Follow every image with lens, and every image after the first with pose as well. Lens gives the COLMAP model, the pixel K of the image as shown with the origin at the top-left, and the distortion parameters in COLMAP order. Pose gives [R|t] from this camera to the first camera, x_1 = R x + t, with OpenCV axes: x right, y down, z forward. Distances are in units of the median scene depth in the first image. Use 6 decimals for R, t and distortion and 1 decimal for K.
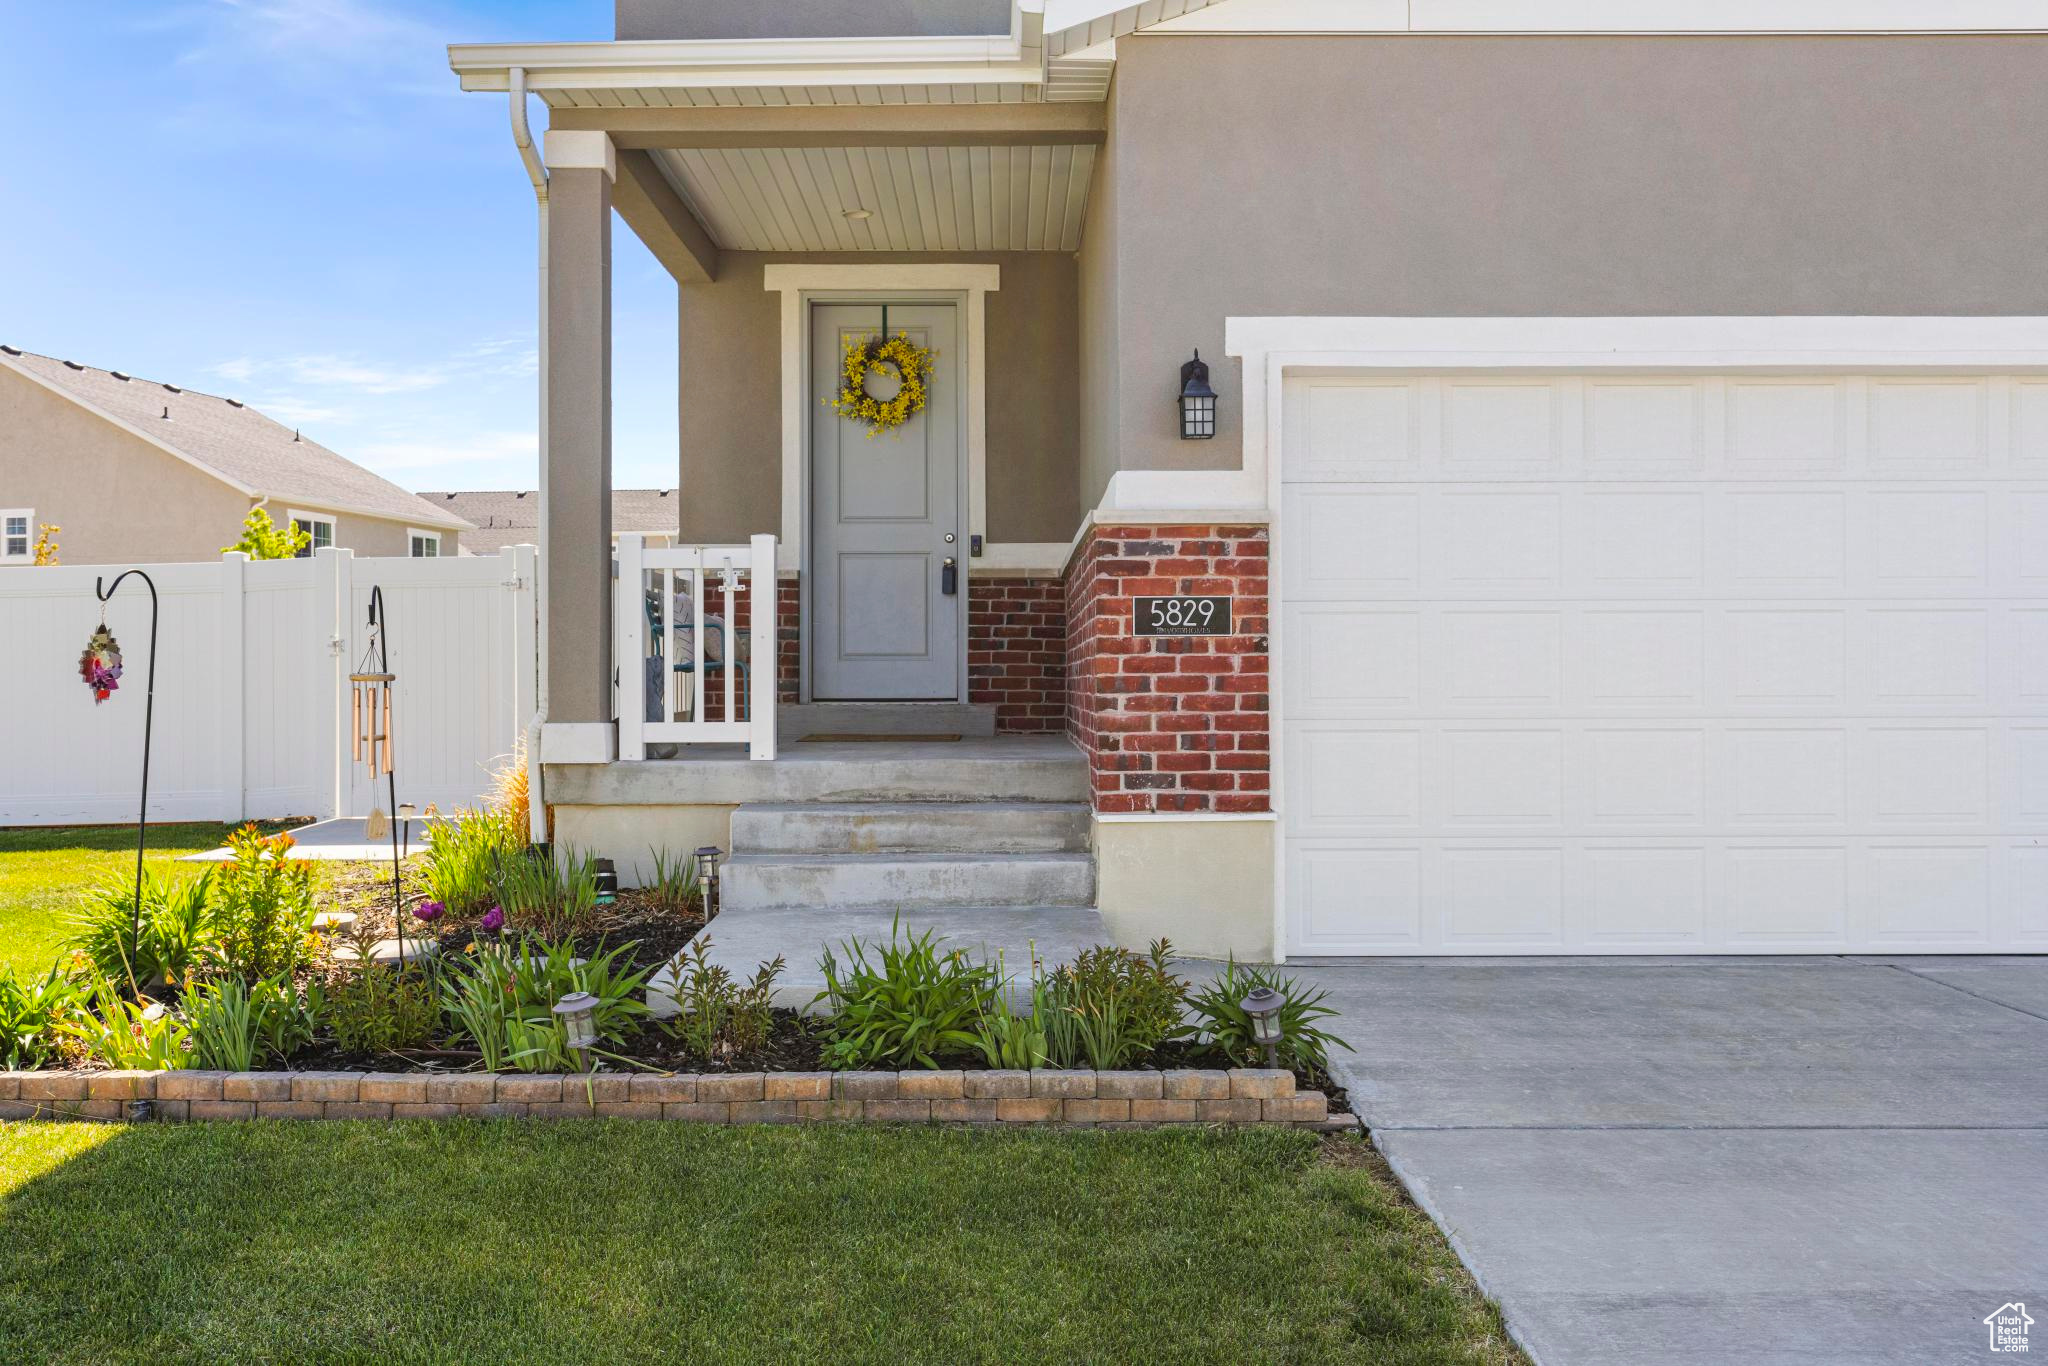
lens RADIAL K [[2829.8, 0, 1017.3], [0, 2829.8, 668.5], [0, 0, 1]] dist [0.022313, 0.000000]
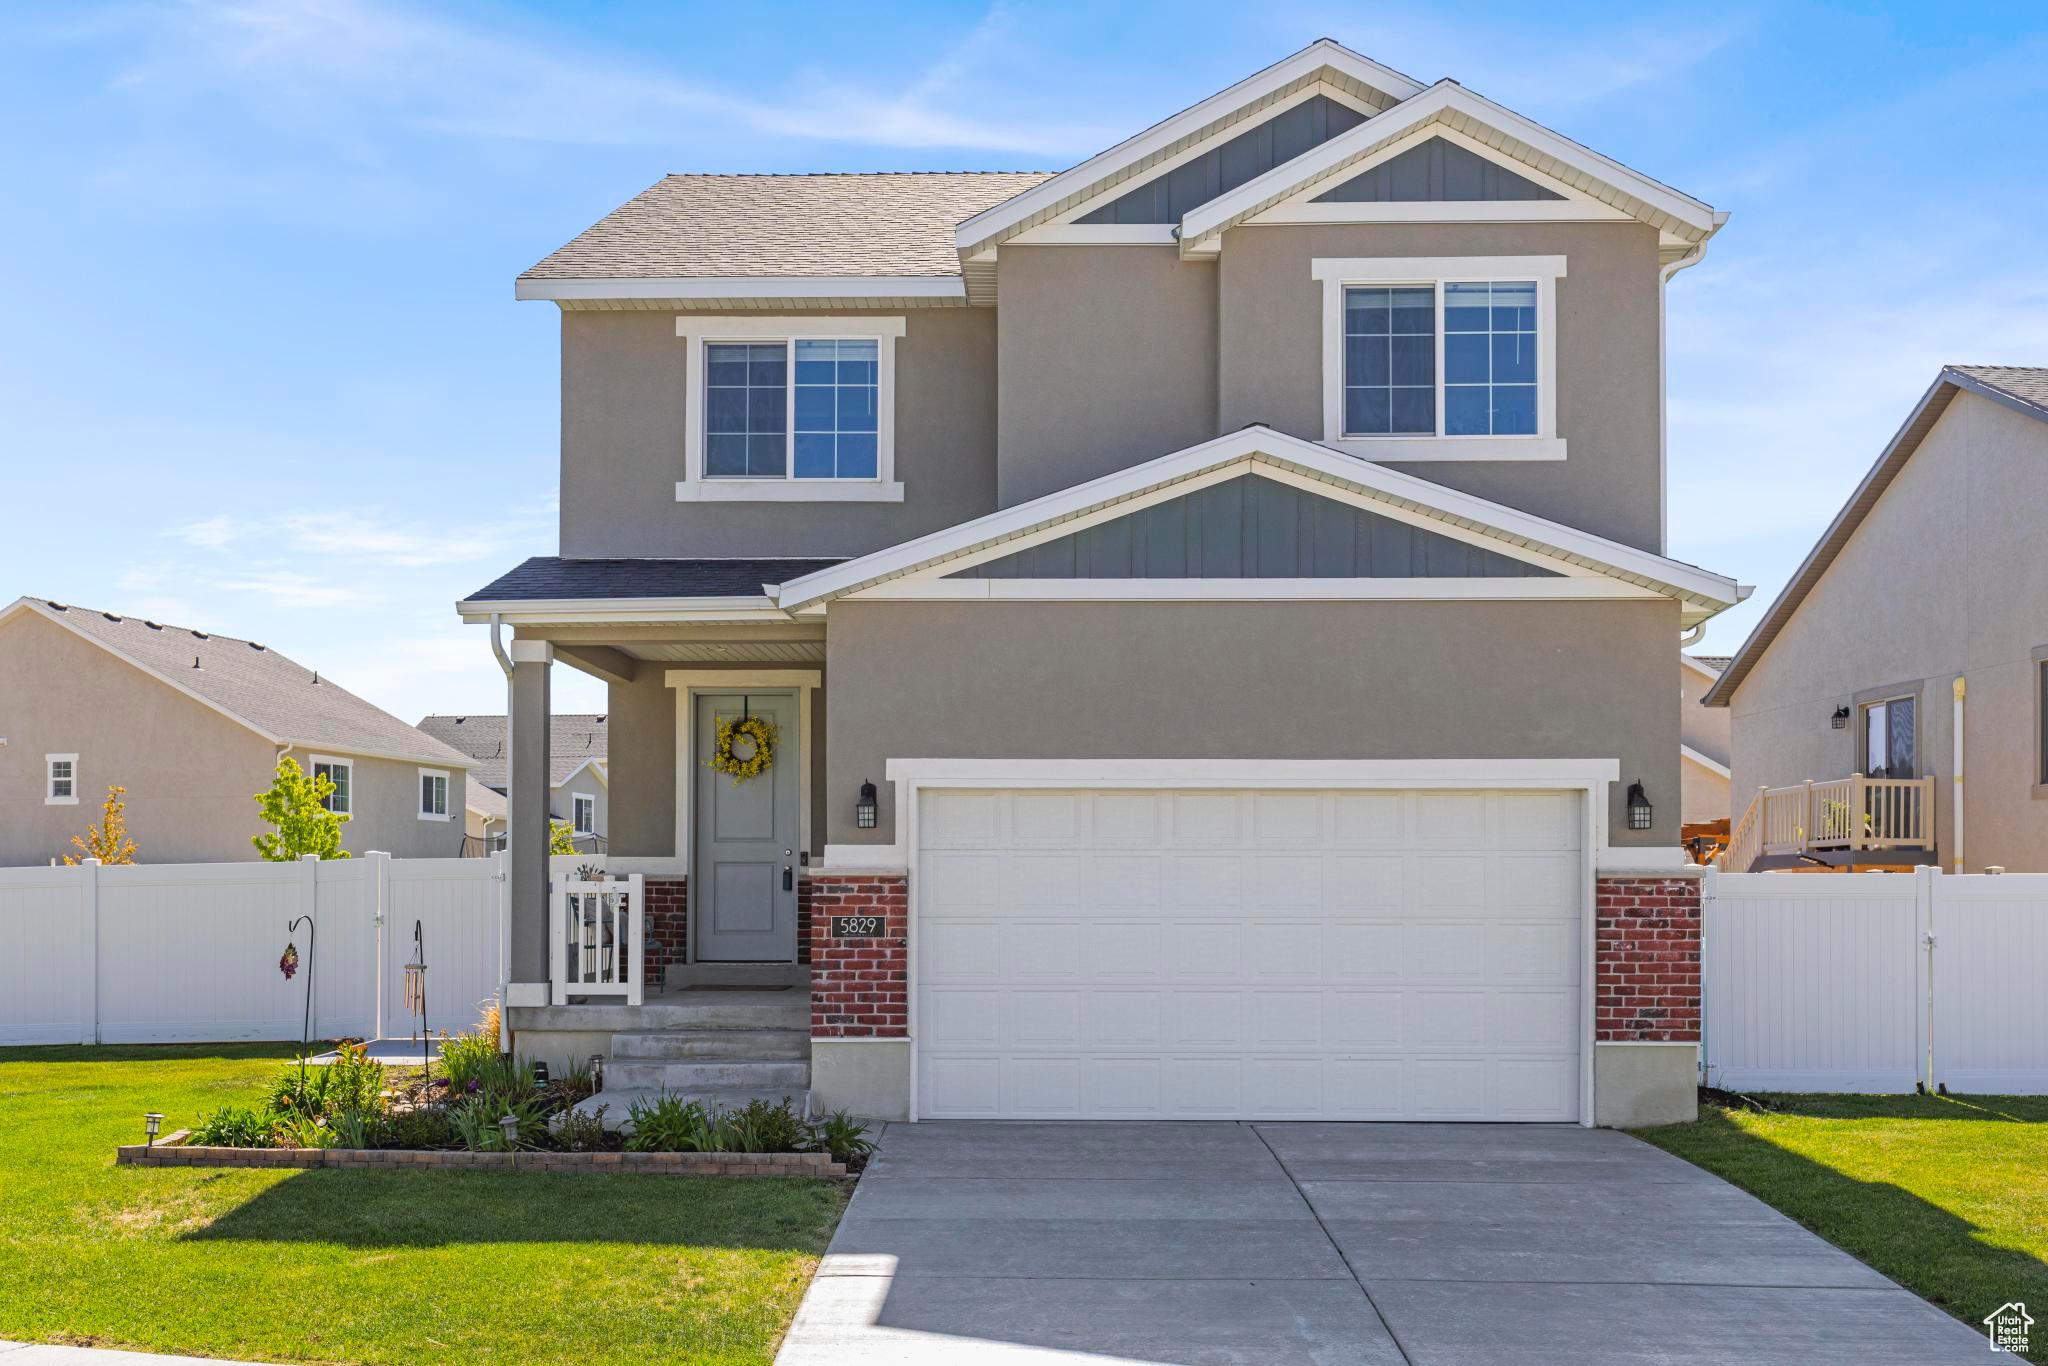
lens RADIAL K [[4380.0, 0, 1027.5], [0, 4380.0, 695.5], [0, 0, 1]] dist [0.028570, 0.000000]
pose [[0.997602, 0.000664, -0.069202, 0.353831], [-0.002686, 0.999572, -0.029132, -0.083909], [0.069154, 0.029248, 0.997177, -1.749402]]
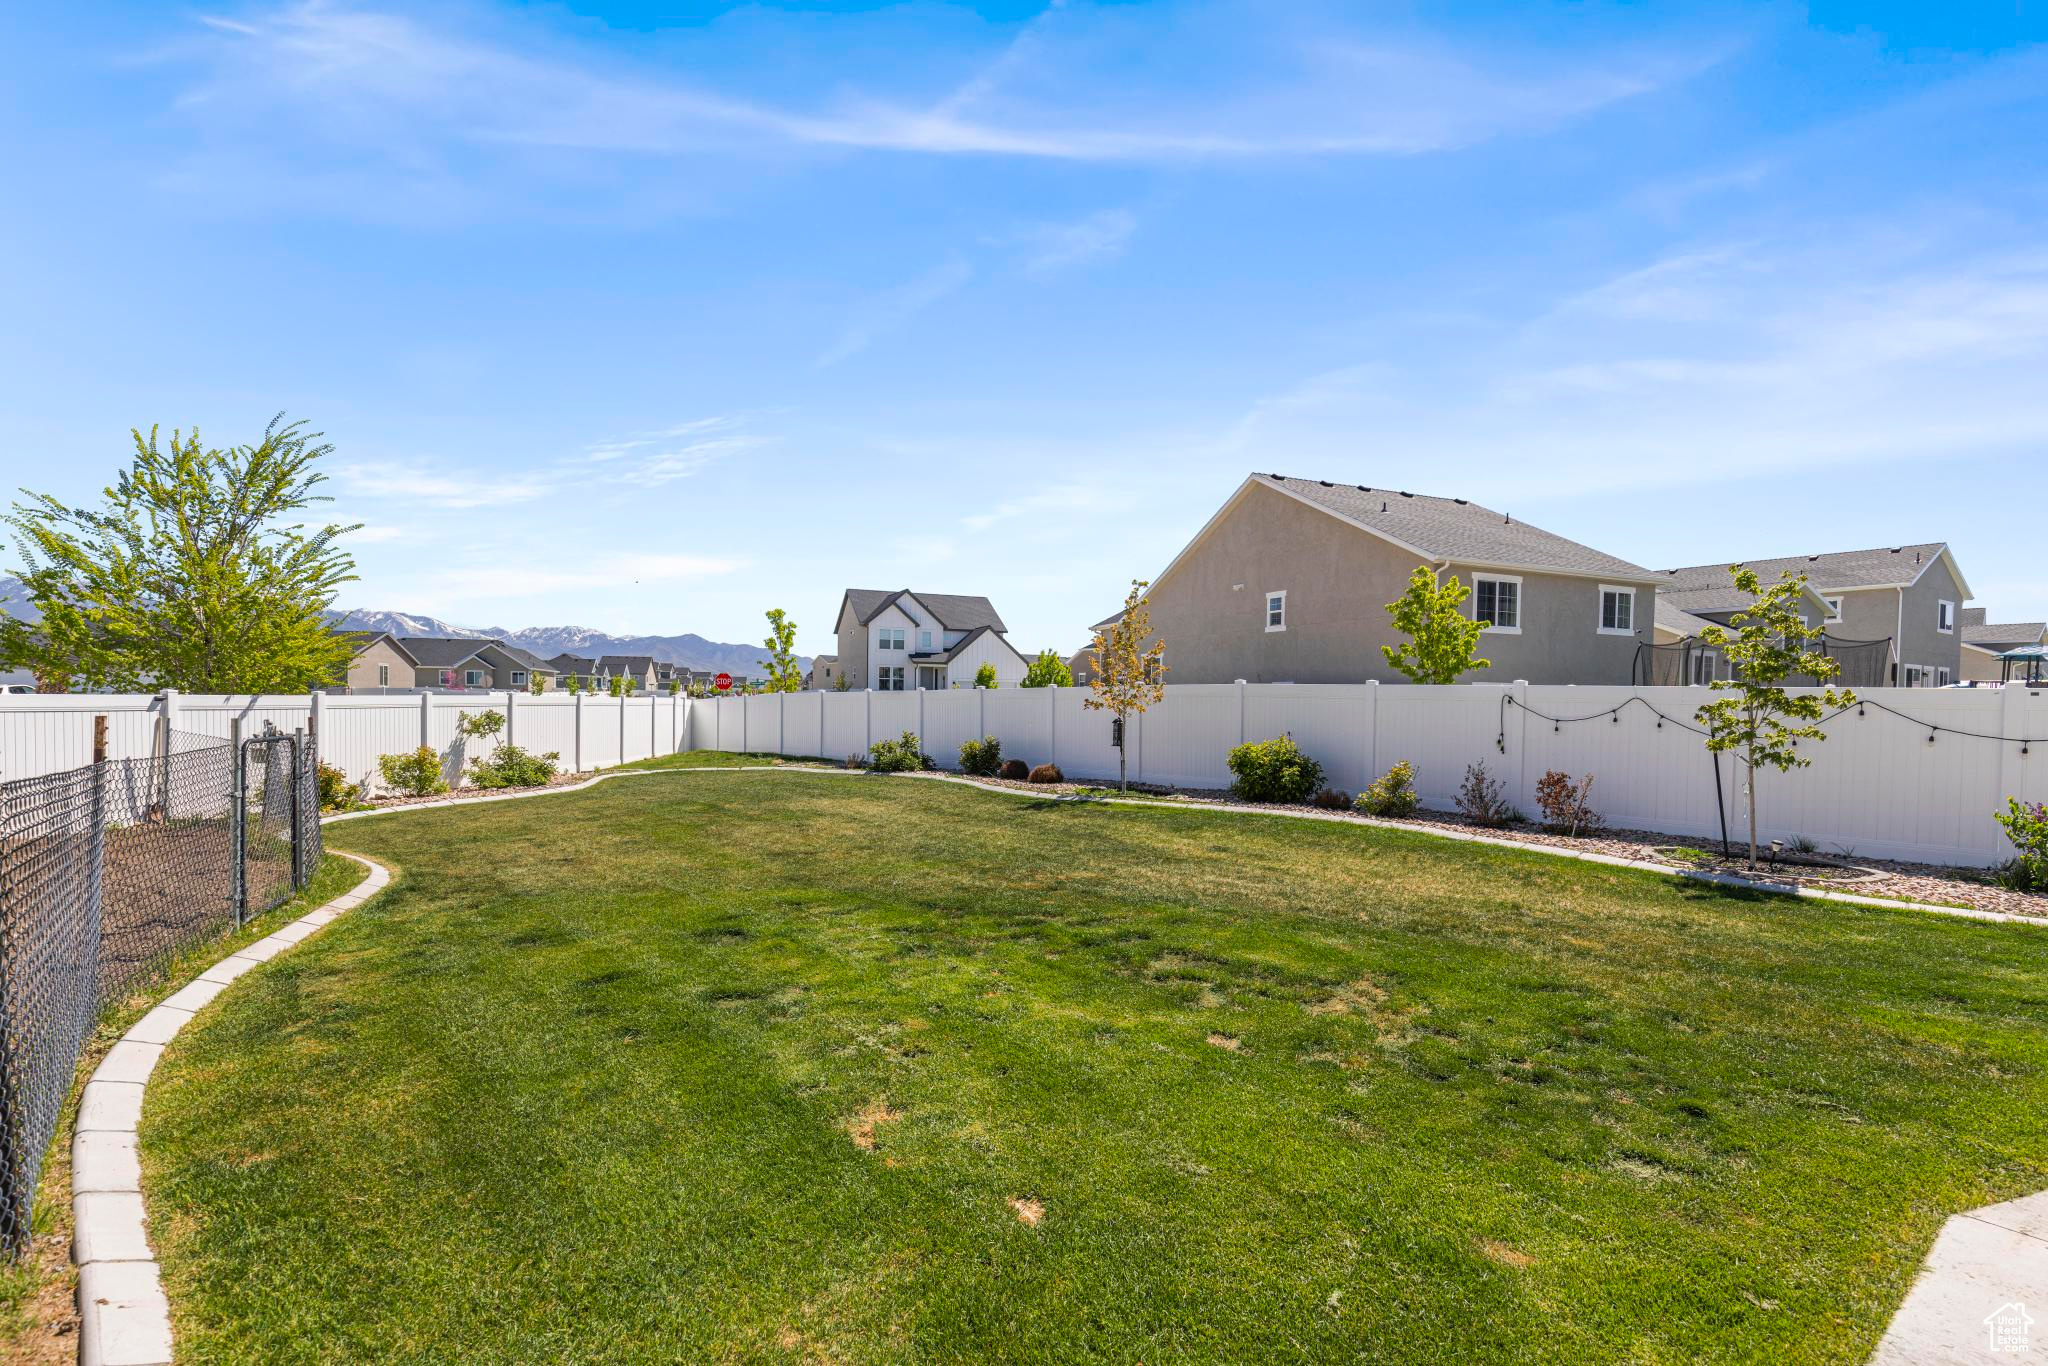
lens RADIAL K [[921.9, 0, 1079.5], [0, 921.9, 697.0], [0, 0, 1]] dist [0.001822, 0.000290]
pose [[0.681187, 0.005887, -0.732086, -0.255355], [0.000379, 0.999965, 0.008394, -0.025848], [0.732109, -0.005995, 0.681161, 1.723593]]
